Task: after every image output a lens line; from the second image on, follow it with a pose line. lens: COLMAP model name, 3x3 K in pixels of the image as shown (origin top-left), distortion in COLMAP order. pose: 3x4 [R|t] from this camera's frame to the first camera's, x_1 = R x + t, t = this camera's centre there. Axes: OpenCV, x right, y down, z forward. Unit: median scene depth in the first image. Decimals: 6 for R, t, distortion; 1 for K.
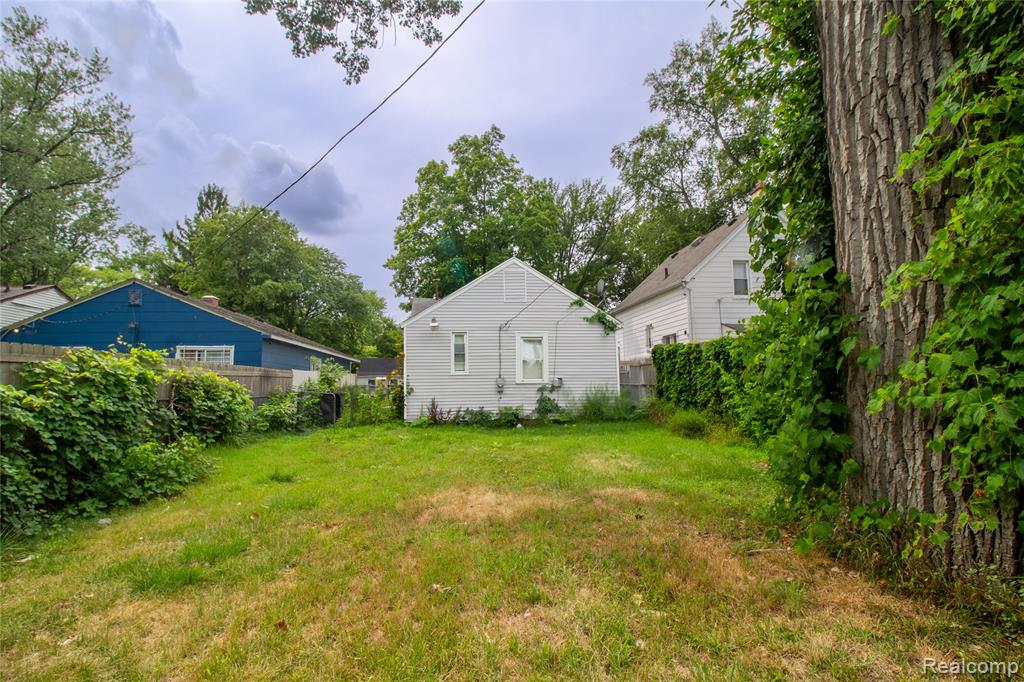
lens RADIAL K [[500.7, 0, 502.2], [0, 500.7, 345.2], [0, 0, 1]] dist [-0.006189, -0.004646]
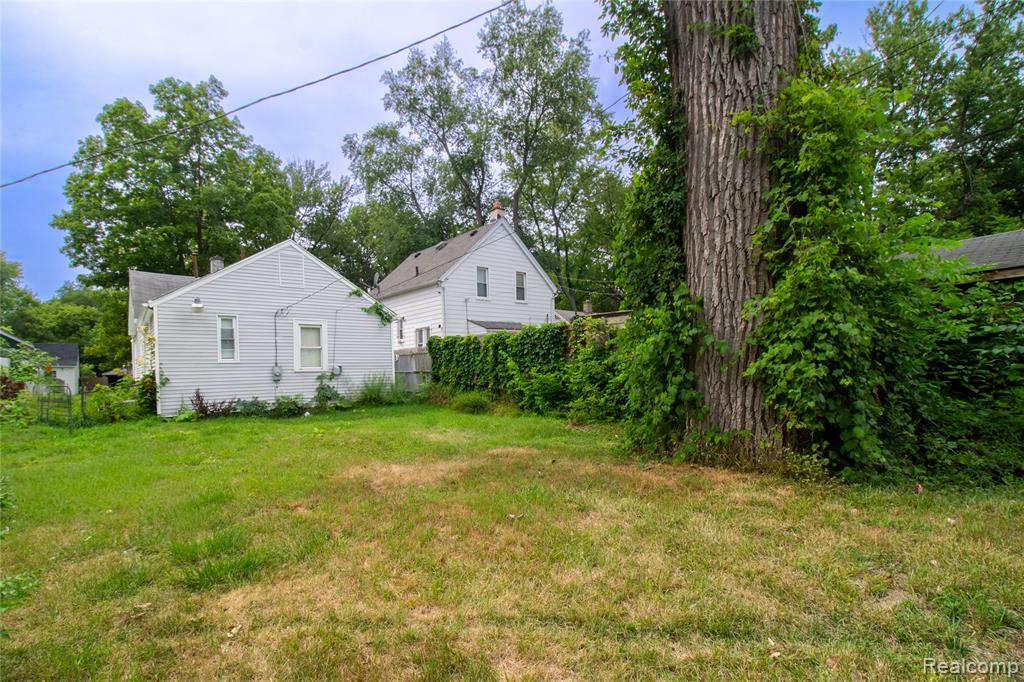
lens RADIAL K [[479.5, 0, 502.3], [0, 479.5, 376.7], [0, 0, 1]] dist [-0.006732, -0.007670]
pose [[0.840258, -0.014839, 0.541984, -0.121292], [-0.030270, 0.996782, 0.074219, 0.004205], [-0.541341, -0.078769, 0.837105, -0.000154]]
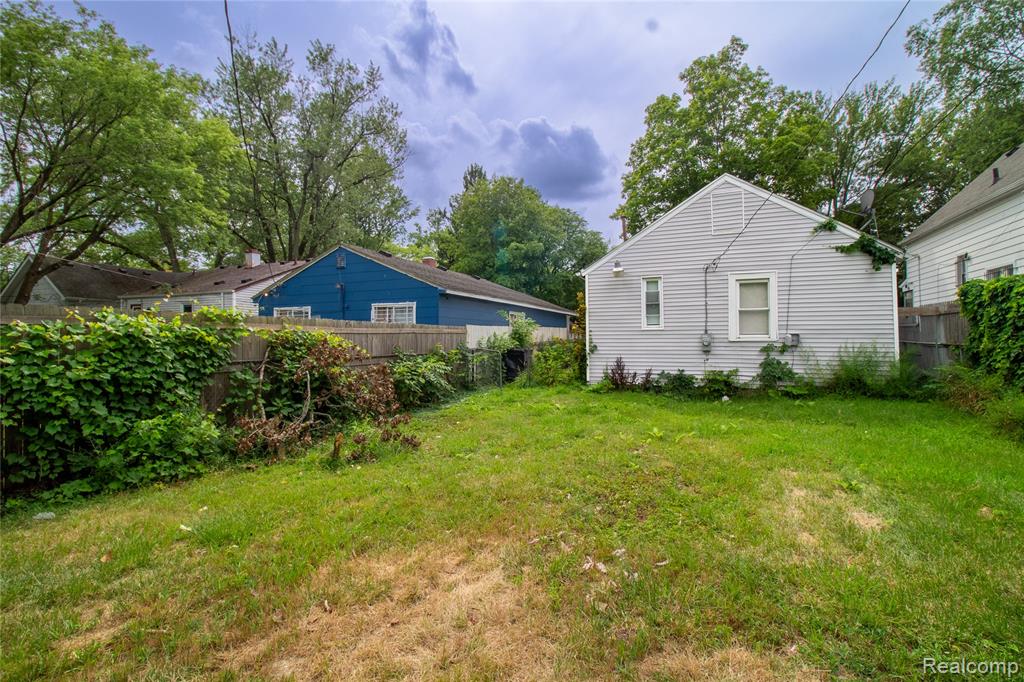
lens RADIAL K [[479.5, 0, 514.6], [0, 479.5, 329.9], [0, 0, 1]] dist [-0.006732, -0.007670]
pose [[0.885963, -0.002844, -0.463746, 0.067827], [0.032647, 0.997883, 0.056251, 0.007098], [0.462605, -0.064977, 0.884180, 0.182003]]
